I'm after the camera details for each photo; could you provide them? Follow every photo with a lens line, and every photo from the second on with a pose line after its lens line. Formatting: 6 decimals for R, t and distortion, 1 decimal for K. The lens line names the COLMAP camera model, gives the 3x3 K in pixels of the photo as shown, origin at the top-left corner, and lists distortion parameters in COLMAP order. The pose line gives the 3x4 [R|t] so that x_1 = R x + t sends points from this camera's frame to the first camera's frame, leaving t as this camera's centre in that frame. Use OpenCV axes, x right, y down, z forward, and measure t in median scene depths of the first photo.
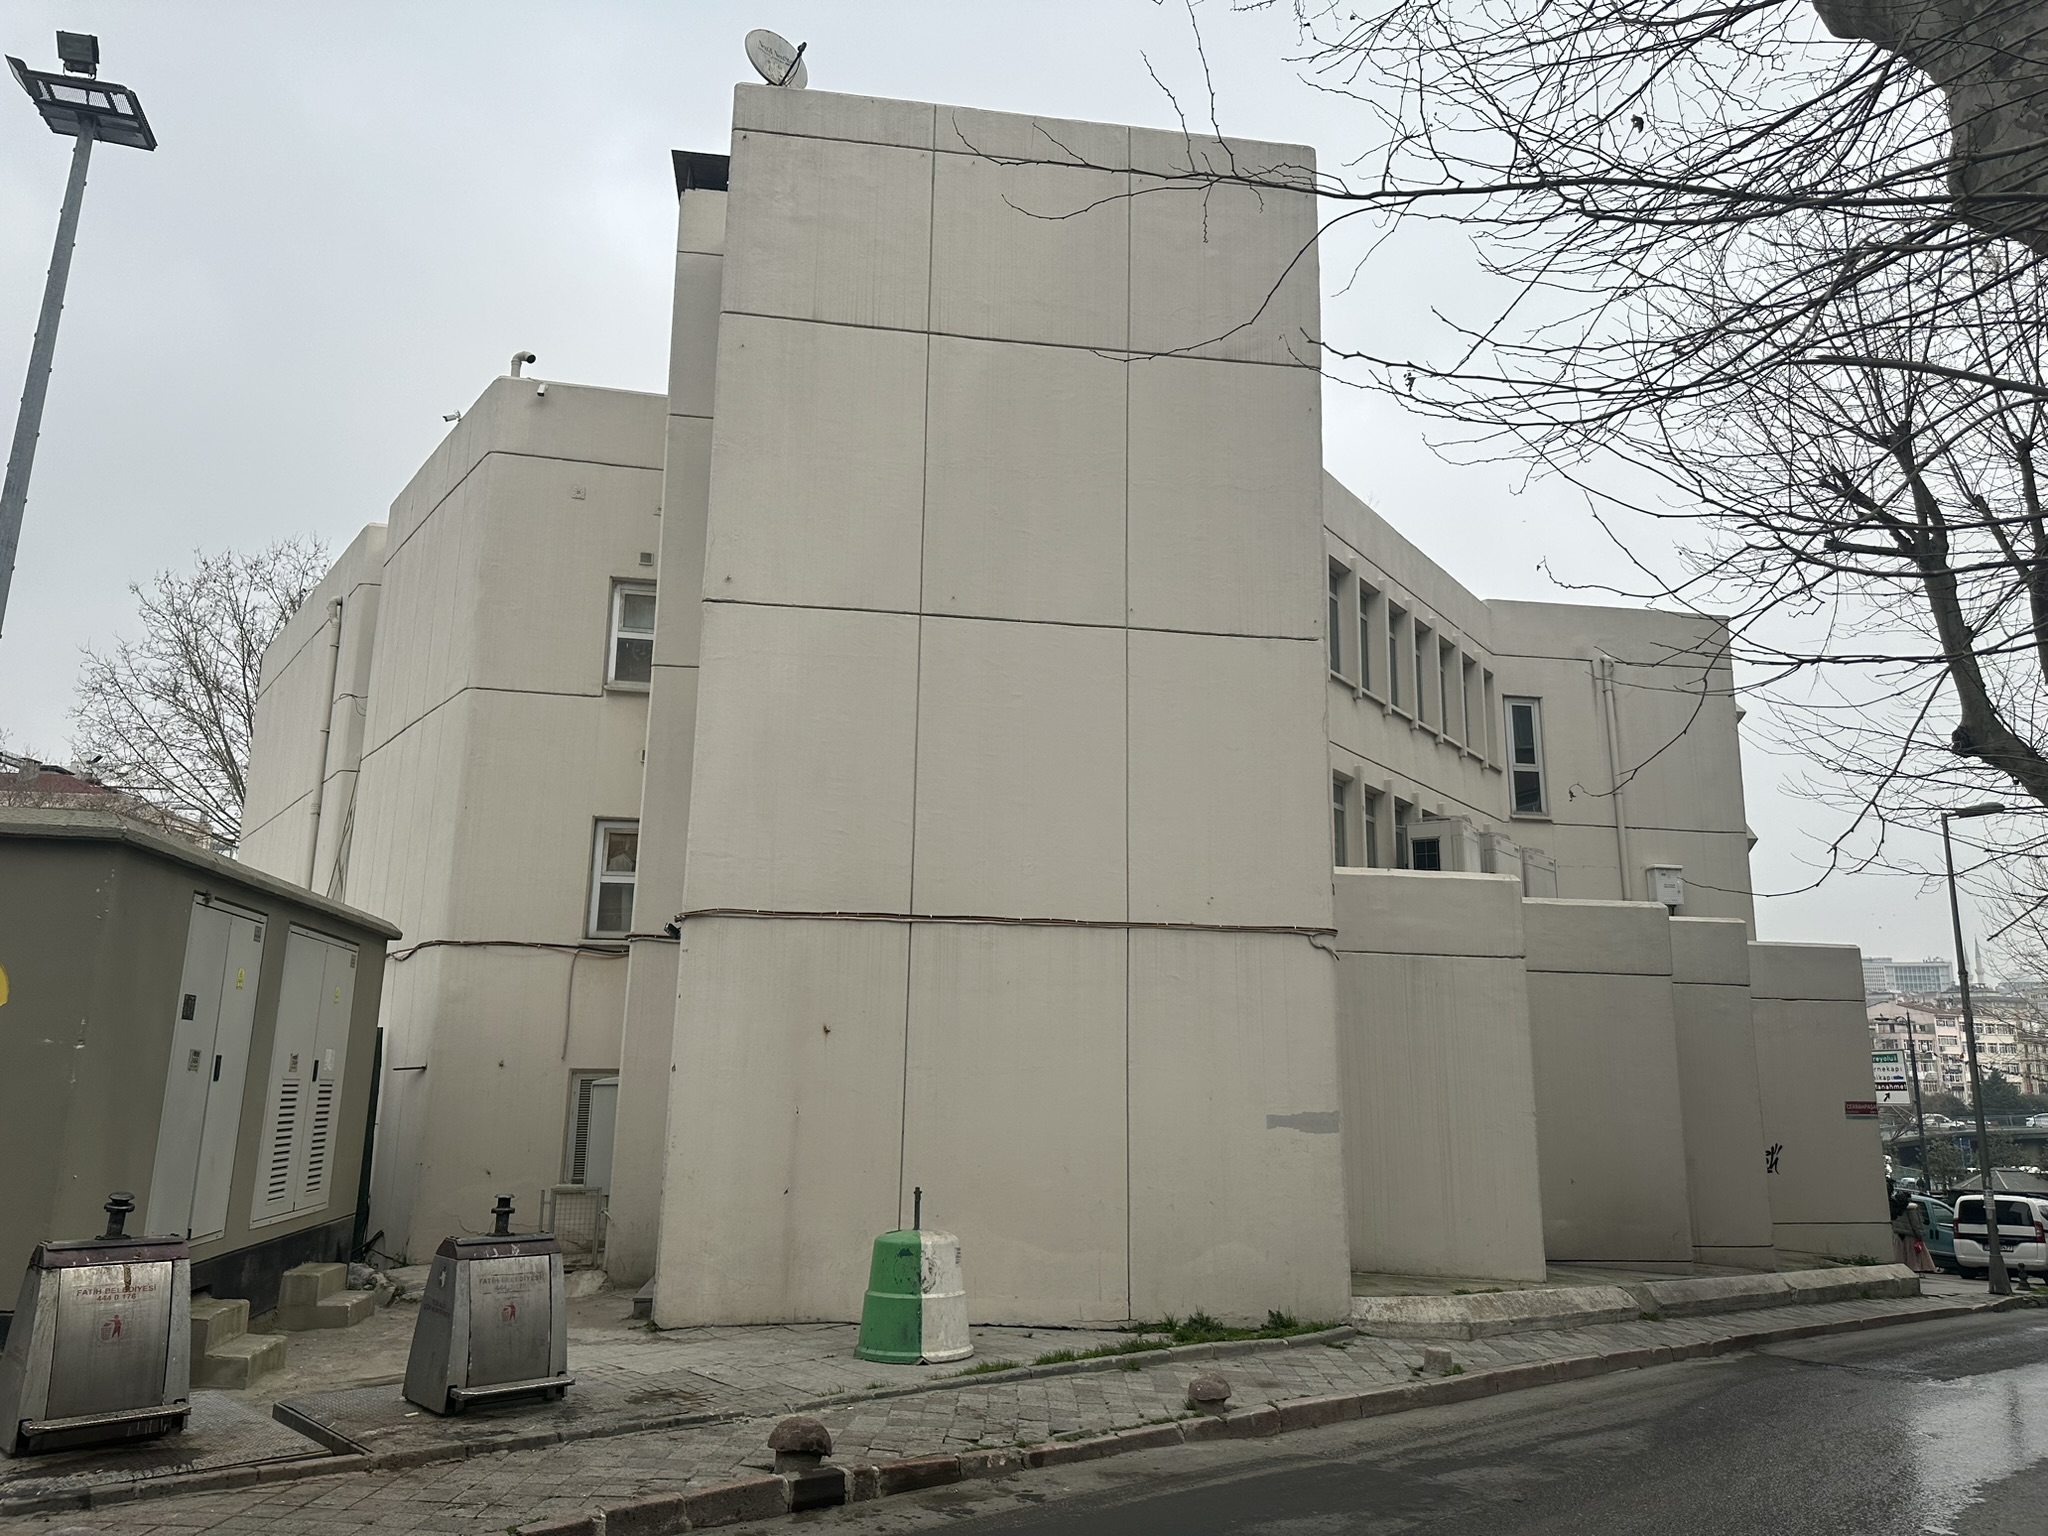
lens RADIAL K [[1444.3, 0, 1022.0], [0, 1444.3, 721.7], [0, 0, 1]] dist [0.165930, -0.220321]
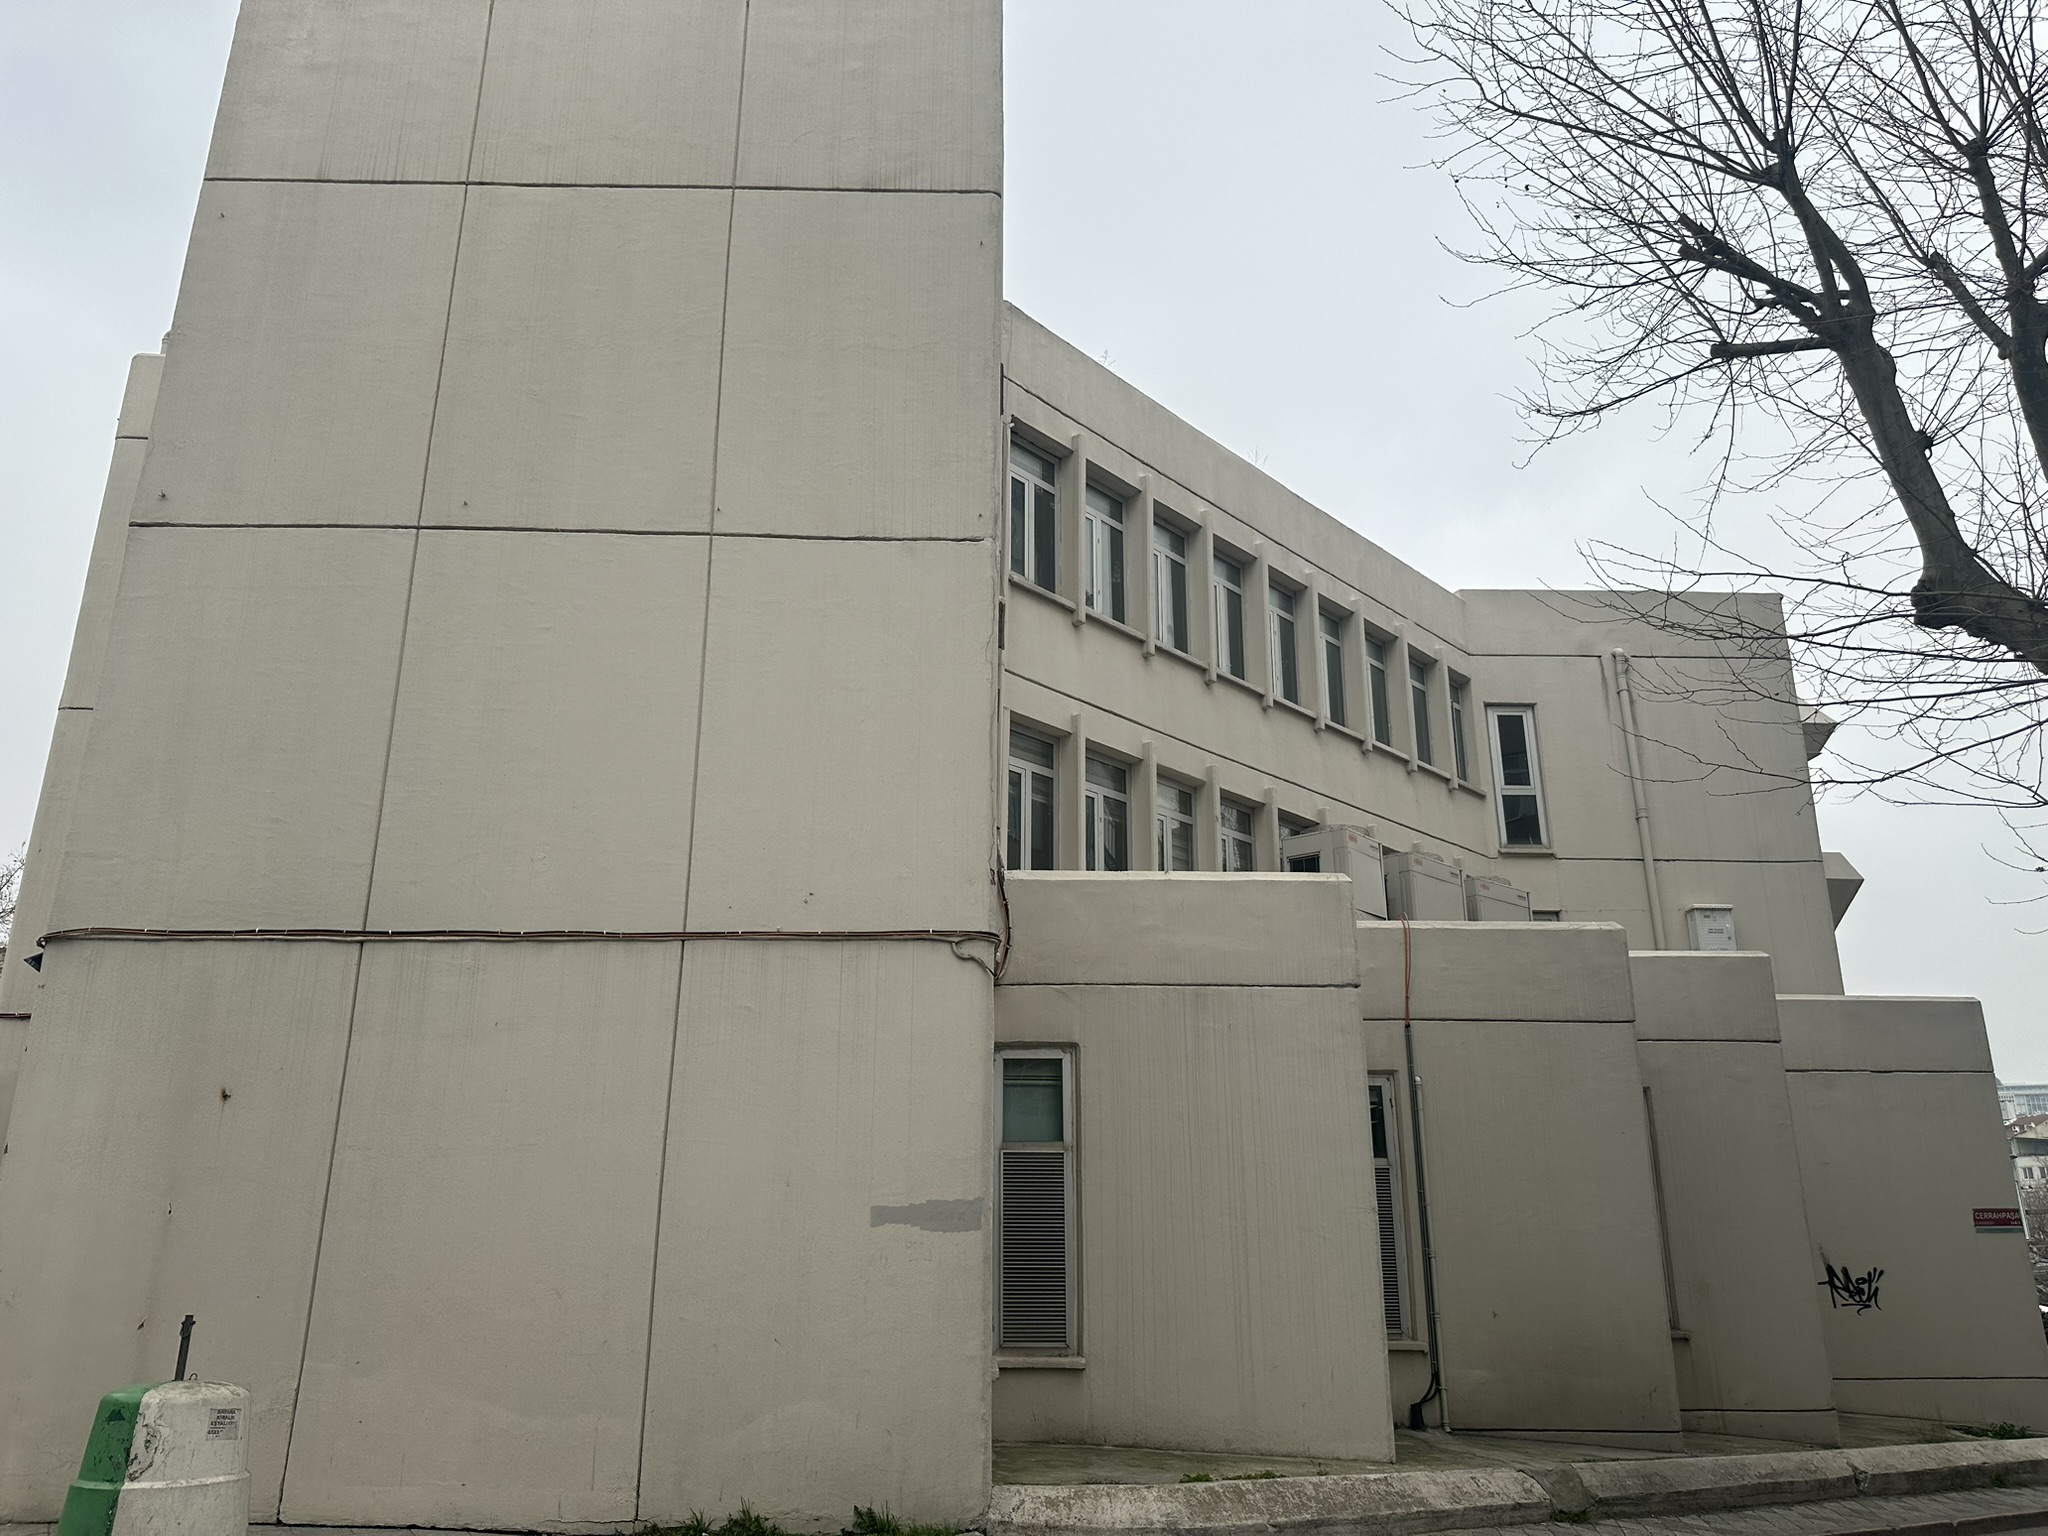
lens RADIAL K [[1430.7, 0, 1024.8], [0, 1430.7, 742.0], [0, 0, 1]] dist [0.097339, -0.104856]
pose [[0.988596, -0.057521, -0.139171, 0.314034], [0.044721, 0.994622, -0.093418, 0.110753], [0.143796, 0.086129, 0.985852, 0.306381]]
